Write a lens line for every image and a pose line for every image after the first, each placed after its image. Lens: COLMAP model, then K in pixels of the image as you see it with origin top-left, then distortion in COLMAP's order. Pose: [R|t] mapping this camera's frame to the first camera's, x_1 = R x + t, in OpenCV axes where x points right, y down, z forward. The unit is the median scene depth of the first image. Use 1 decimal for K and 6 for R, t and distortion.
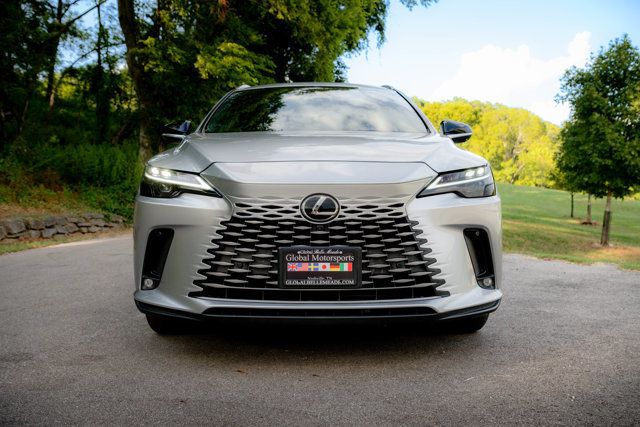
lens RADIAL K [[609.9, 0, 320.0], [0, 609.9, 213.5], [0, 0, 1]] dist [-0.007498, 0.003592]
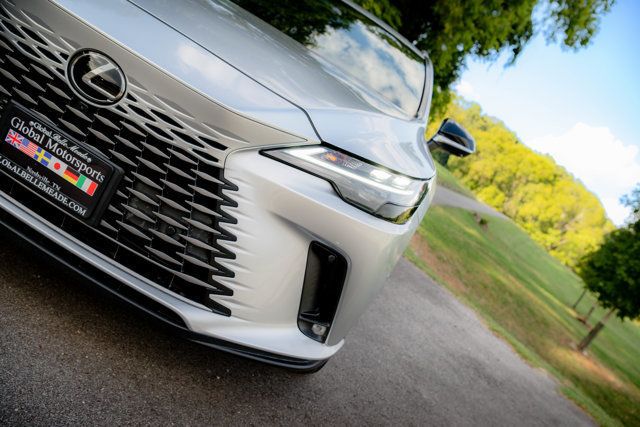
lens RADIAL K [[565.0, 0, 320.0], [0, 565.0, 213.5], [0, 0, 1]] dist [-0.003787, -0.014810]
pose [[0.846157, 0.530663, -0.049138, 0.275402], [-0.524074, 0.845288, 0.104088, -0.066787], [0.096771, -0.062323, 0.993354, 0.456904]]
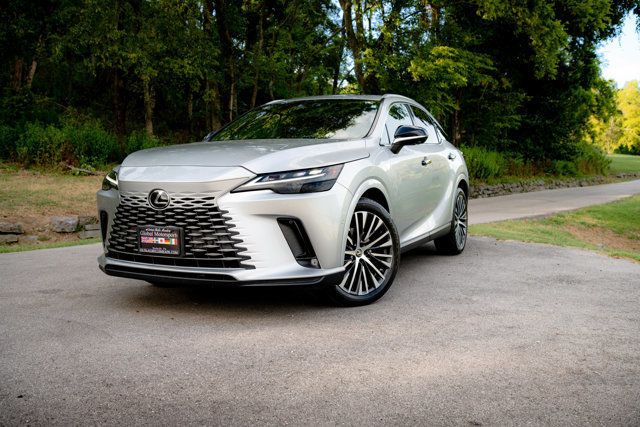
lens RADIAL K [[565.0, 0, 320.0], [0, 565.0, 213.5], [0, 0, 1]] dist [-0.003787, -0.014810]
pose [[0.902584, 0.031364, -0.429370, 0.885777], [-0.023391, 0.999442, 0.023837, -0.015392], [0.429878, -0.011471, 0.902814, -0.026384]]
